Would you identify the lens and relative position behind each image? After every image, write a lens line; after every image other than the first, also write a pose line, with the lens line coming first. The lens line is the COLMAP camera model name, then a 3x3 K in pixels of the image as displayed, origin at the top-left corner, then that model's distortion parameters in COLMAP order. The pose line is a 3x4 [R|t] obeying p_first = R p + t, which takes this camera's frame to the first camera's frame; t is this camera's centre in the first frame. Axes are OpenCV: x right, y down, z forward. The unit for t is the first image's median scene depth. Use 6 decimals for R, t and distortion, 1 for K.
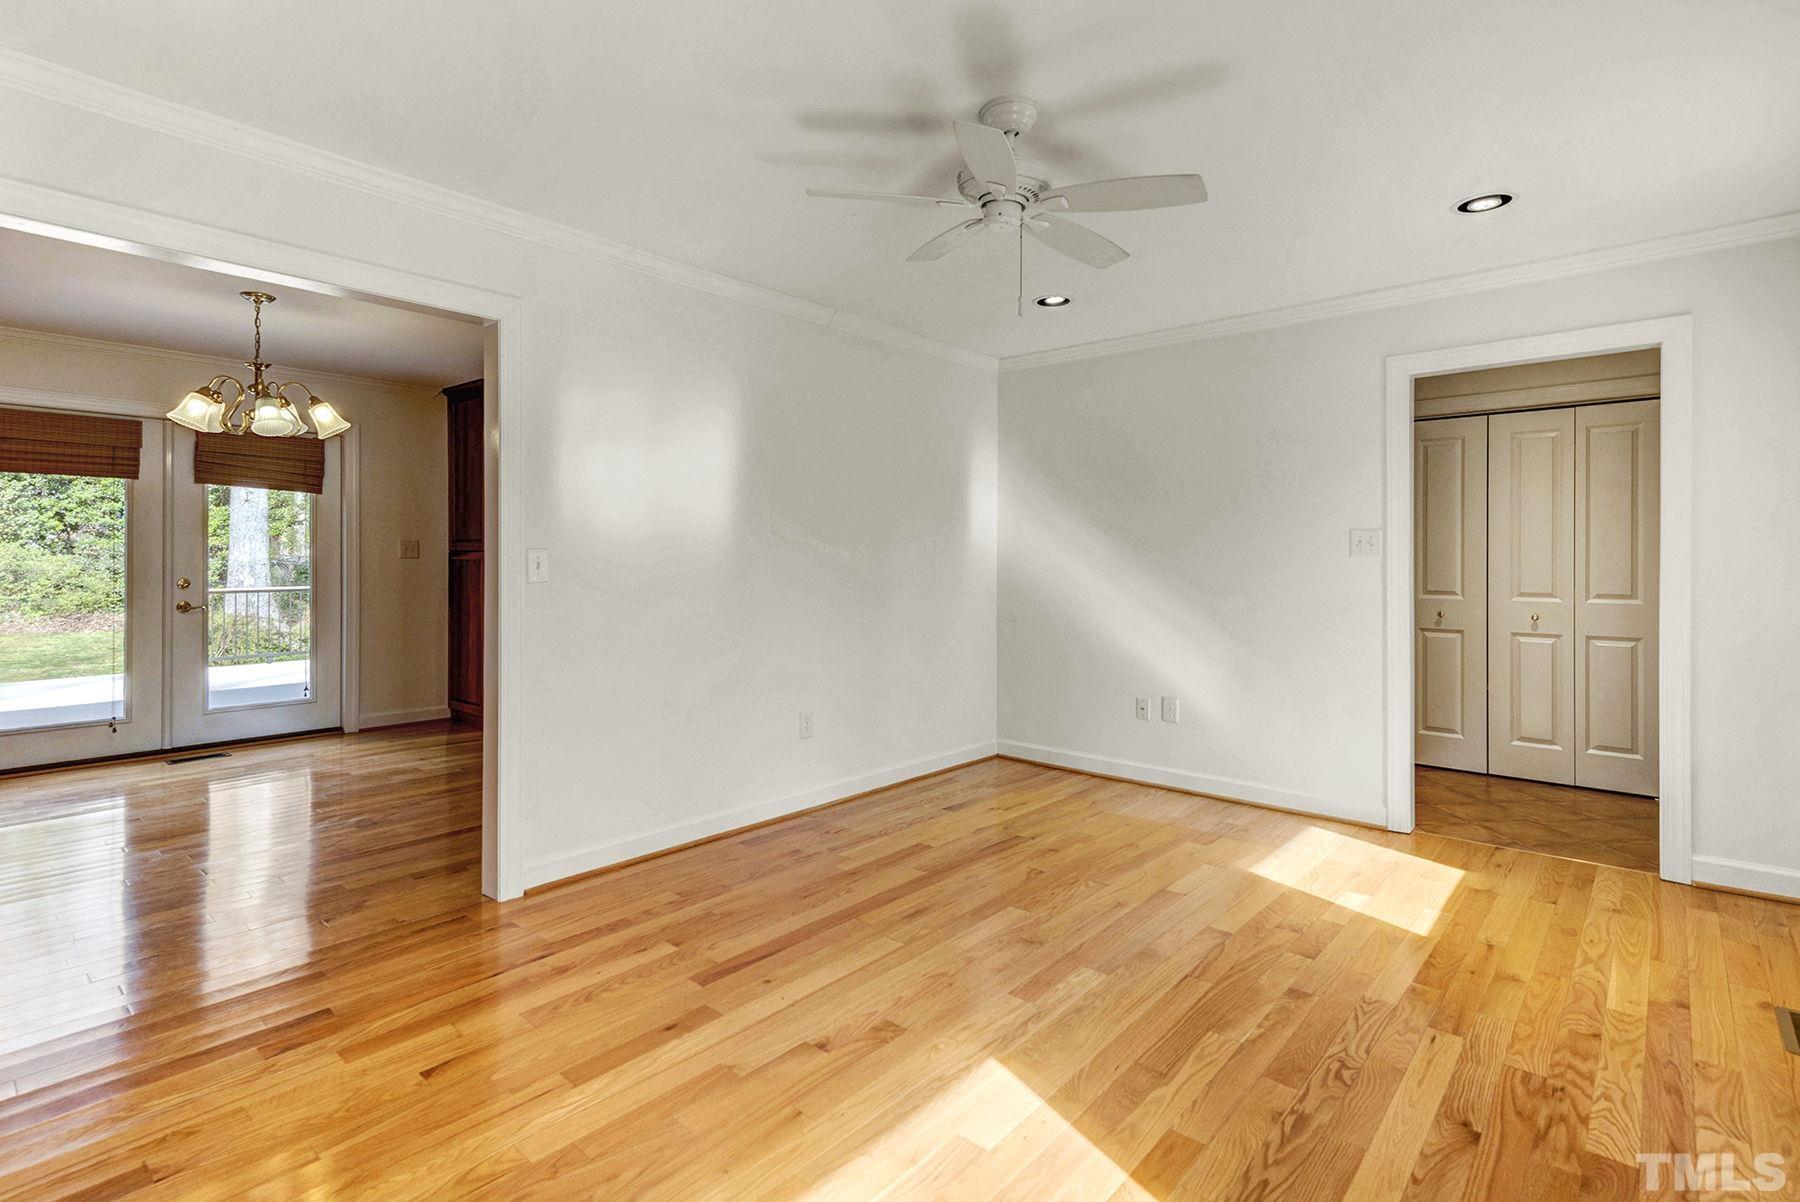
lens RADIAL K [[871.7, 0, 896.8], [0, 871.7, 556.4], [0, 0, 1]] dist [-0.001755, 0.000019]
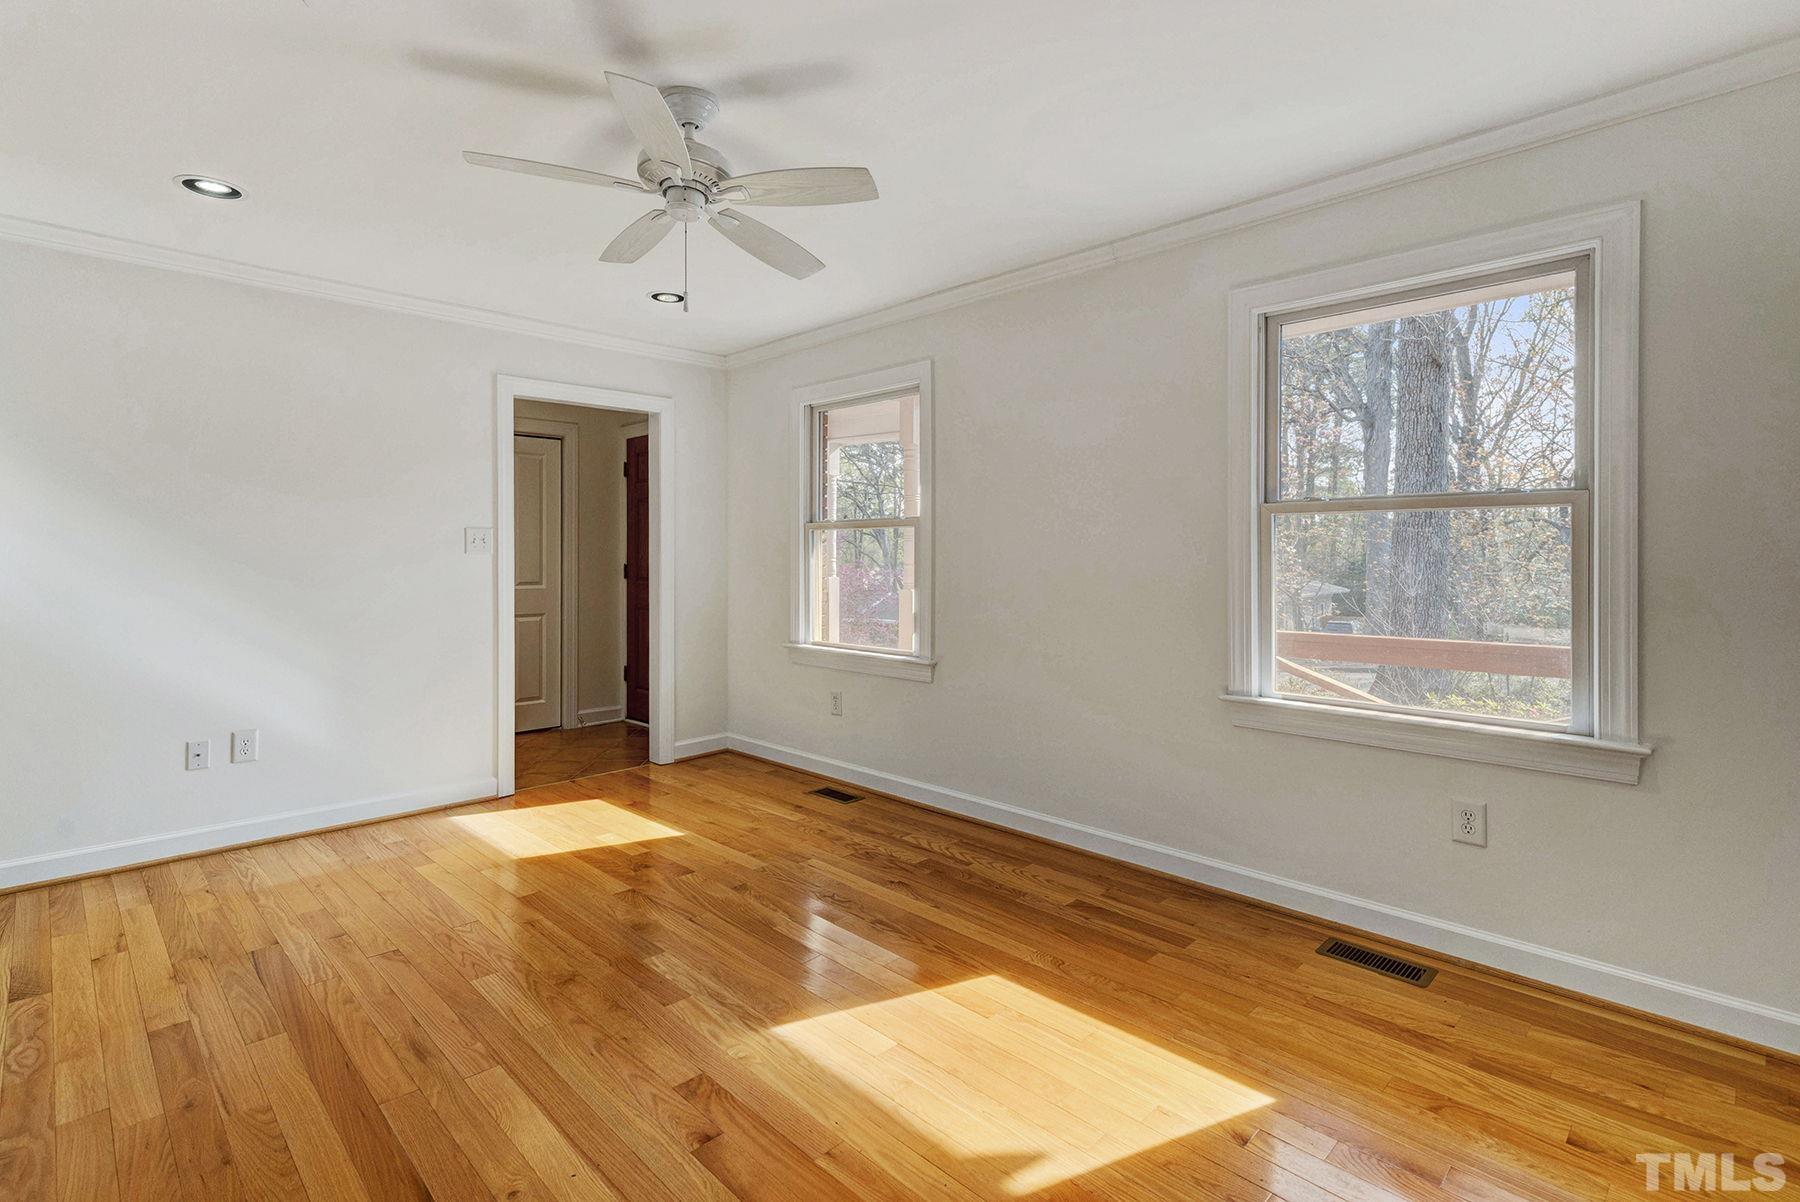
lens RADIAL K [[851.3, 0, 887.5], [0, 851.3, 561.1], [0, 0, 1]] dist [0.001681, 0.000618]
pose [[0.069262, -0.010474, 0.997543, -0.773212], [-0.000481, 0.999944, 0.010532, -0.001943], [-0.997598, -0.001209, 0.069253, 0.672007]]
